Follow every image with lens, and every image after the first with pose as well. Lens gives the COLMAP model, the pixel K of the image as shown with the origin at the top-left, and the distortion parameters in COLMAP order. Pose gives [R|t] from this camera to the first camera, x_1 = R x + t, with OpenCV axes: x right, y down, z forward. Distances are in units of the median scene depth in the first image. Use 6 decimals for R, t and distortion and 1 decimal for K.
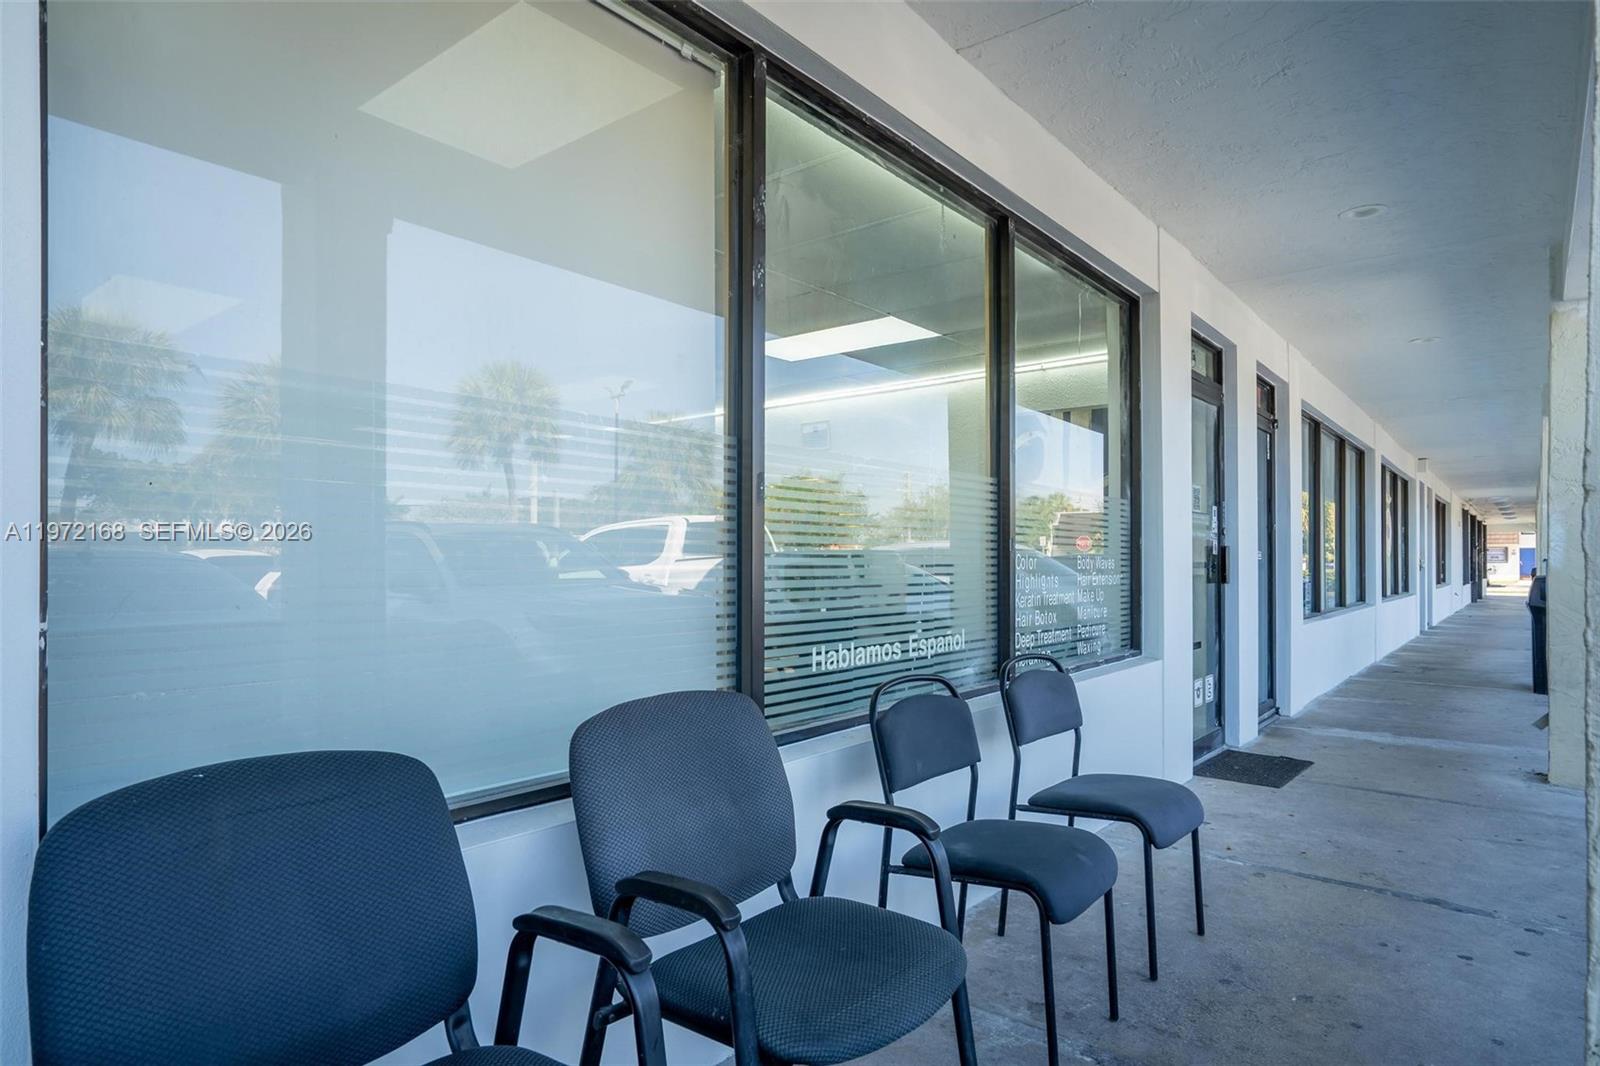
lens RADIAL K [[914.9, 0, 798.0], [0, 914.9, 550.3], [0, 0, 1]] dist [0.000687, 0.005492]
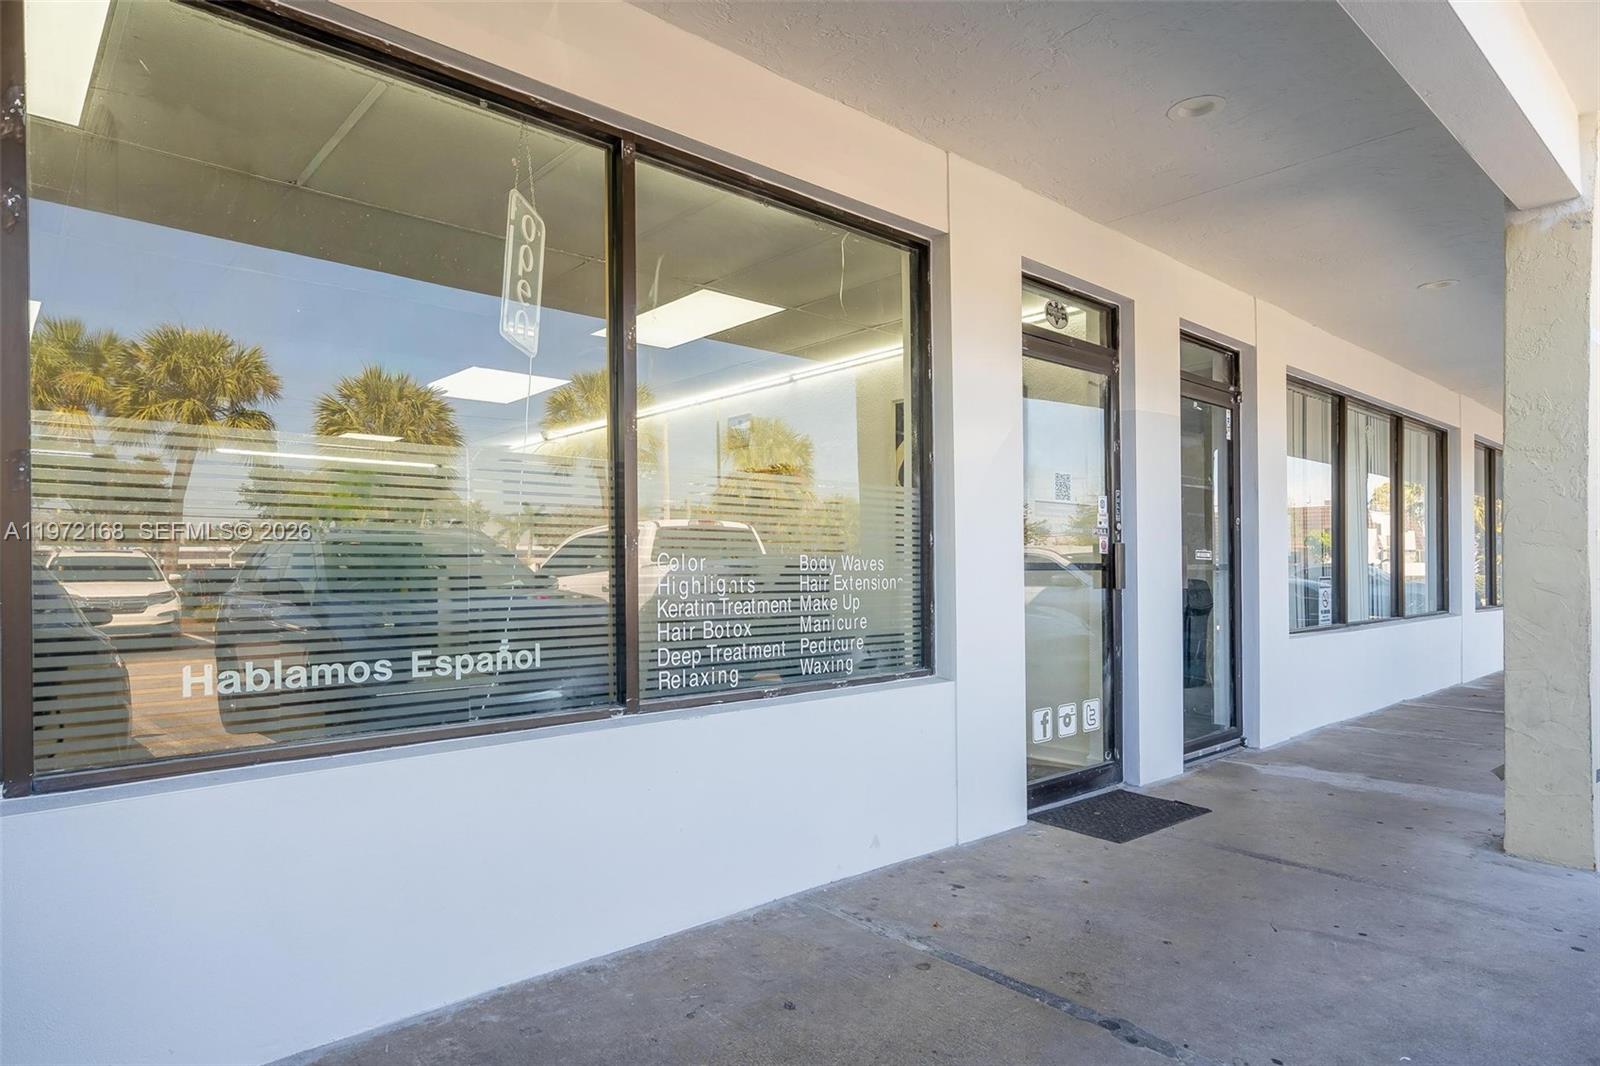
lens RADIAL K [[914.9, 0, 787.2], [0, 914.9, 562.6], [0, 0, 1]] dist [0.000687, 0.005492]
pose [[0.985516, -0.005441, -0.169493, 0.522822], [0.006544, 0.999961, 0.005945, 0.010083], [0.169454, -0.006968, 0.985513, 0.225084]]
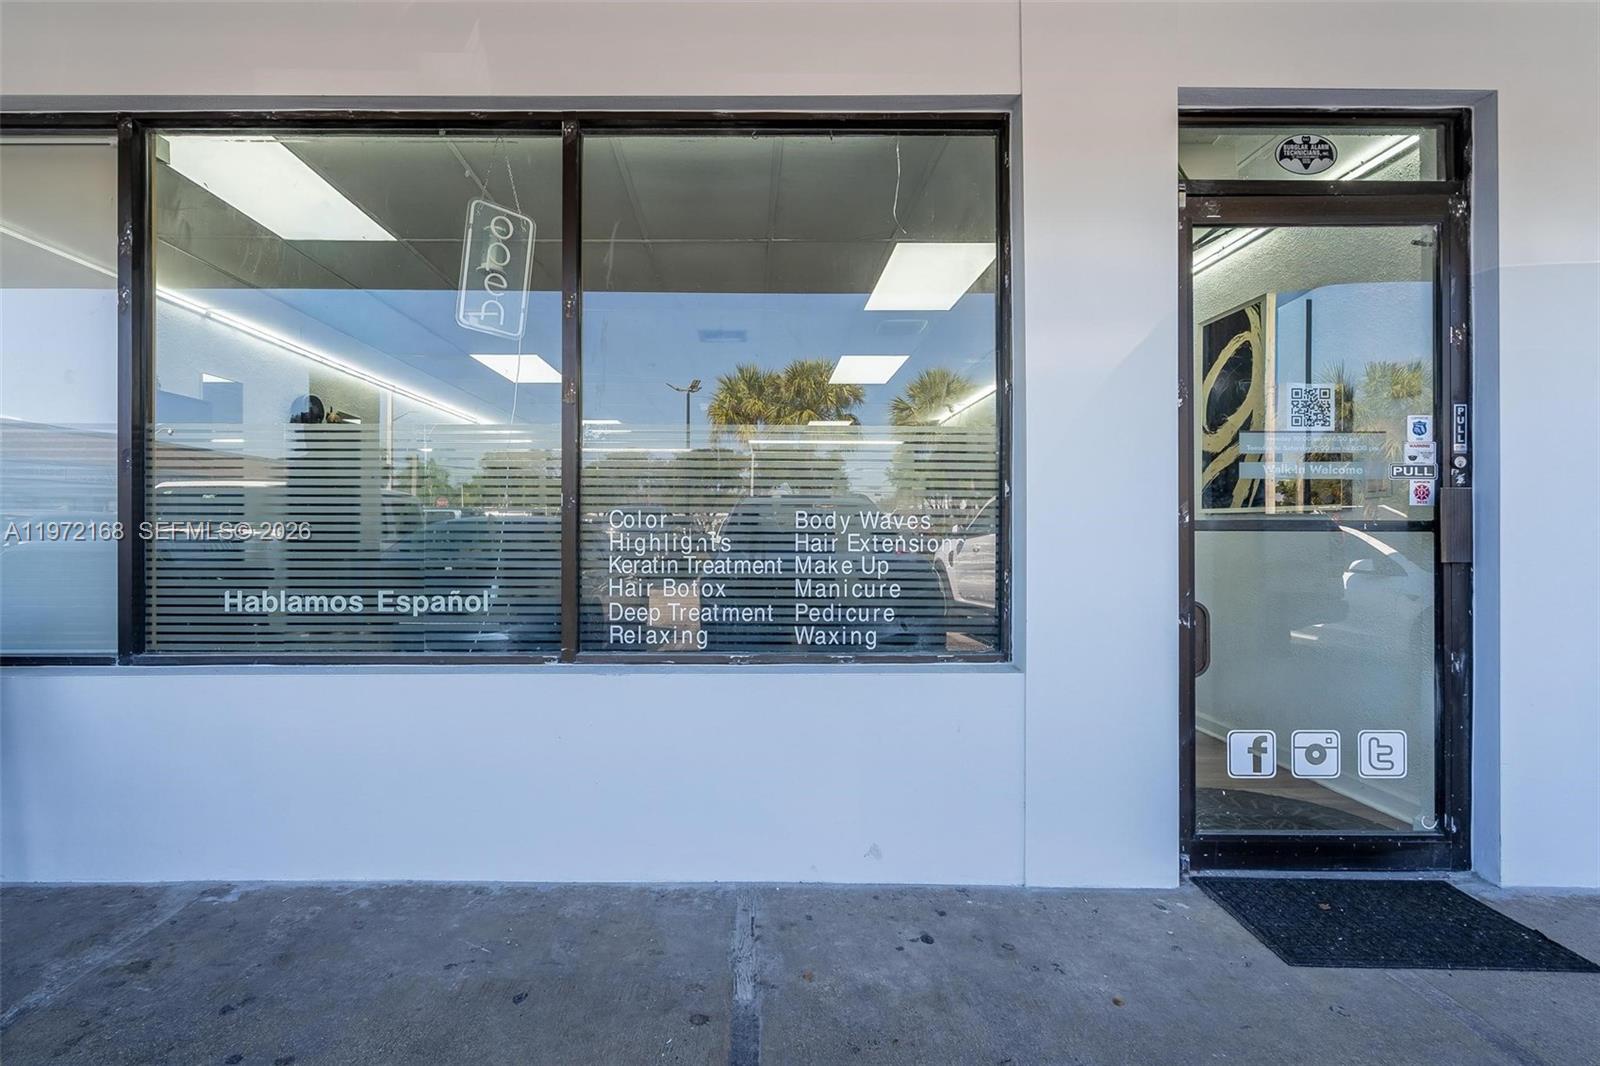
lens RADIAL K [[756.6, 0, 771.8], [0, 756.6, 528.0], [0, 0, 1]] dist [-0.003756, 0.001766]
pose [[0.627011, -0.001192, -0.779009, 0.933138], [0.008480, 0.999950, 0.005295, 0.020129], [0.778964, -0.009926, 0.626990, 0.721901]]
